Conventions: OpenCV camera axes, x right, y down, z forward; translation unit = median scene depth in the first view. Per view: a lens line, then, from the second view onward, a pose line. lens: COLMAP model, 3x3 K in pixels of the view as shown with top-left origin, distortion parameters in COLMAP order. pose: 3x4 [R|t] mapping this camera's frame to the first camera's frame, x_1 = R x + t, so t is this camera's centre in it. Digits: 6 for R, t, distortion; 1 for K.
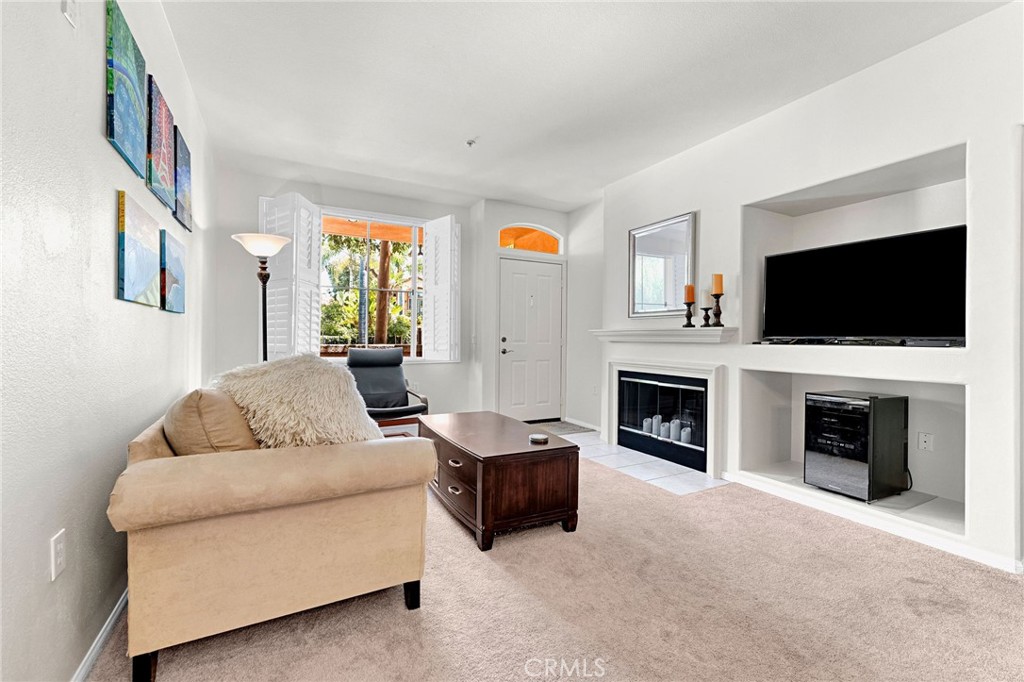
lens RADIAL K [[417.5, 0, 501.0], [0, 417.5, 338.5], [0, 0, 1]] dist [-0.000990, 0.001859]
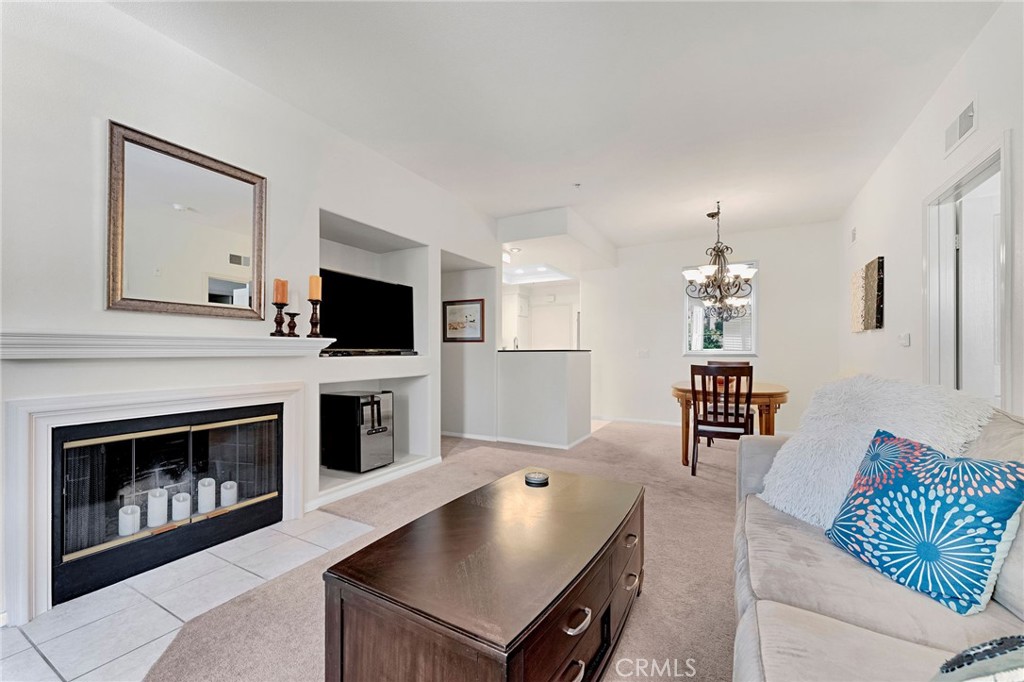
lens RADIAL K [[417.5, 0, 499.9], [0, 417.5, 352.6], [0, 0, 1]] dist [-0.000990, 0.001859]
pose [[-0.536147, -0.010586, 0.844058, -0.402957], [-0.002911, 0.999939, 0.010692, -0.006761], [-0.844120, 0.003276, -0.536145, 1.093739]]
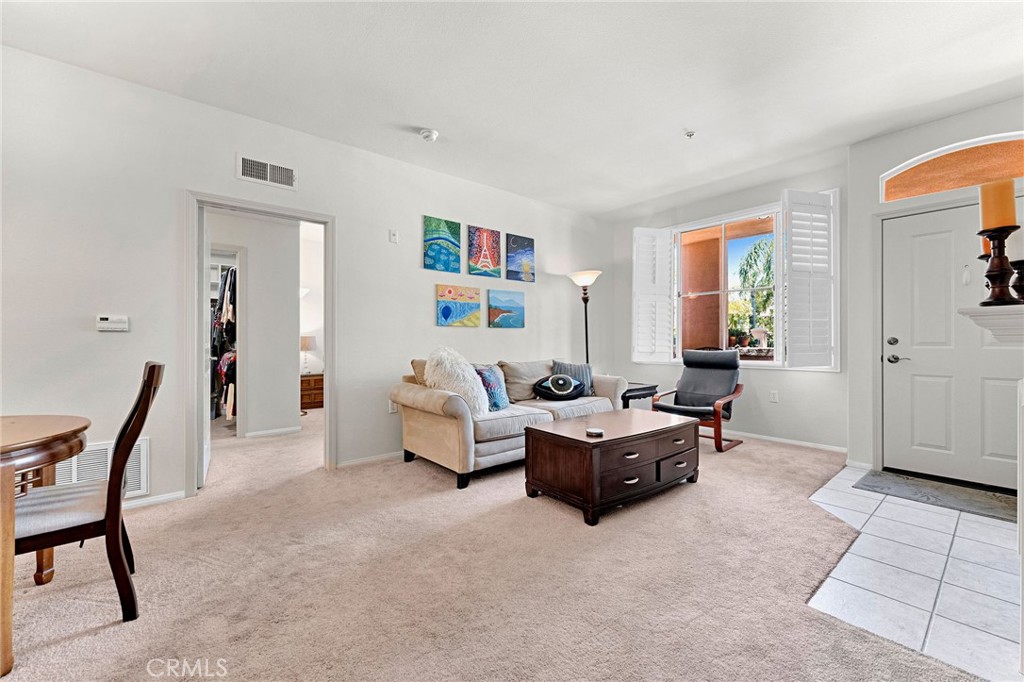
lens RADIAL K [[417.5, 0, 502.7], [0, 417.5, 341.2], [0, 0, 1]] dist [-0.000990, 0.001859]
pose [[0.201892, -0.007324, -0.979380, 0.798730], [0.000668, 0.999973, -0.007341, 0.010141], [0.979408, 0.000828, 0.201891, 0.405739]]
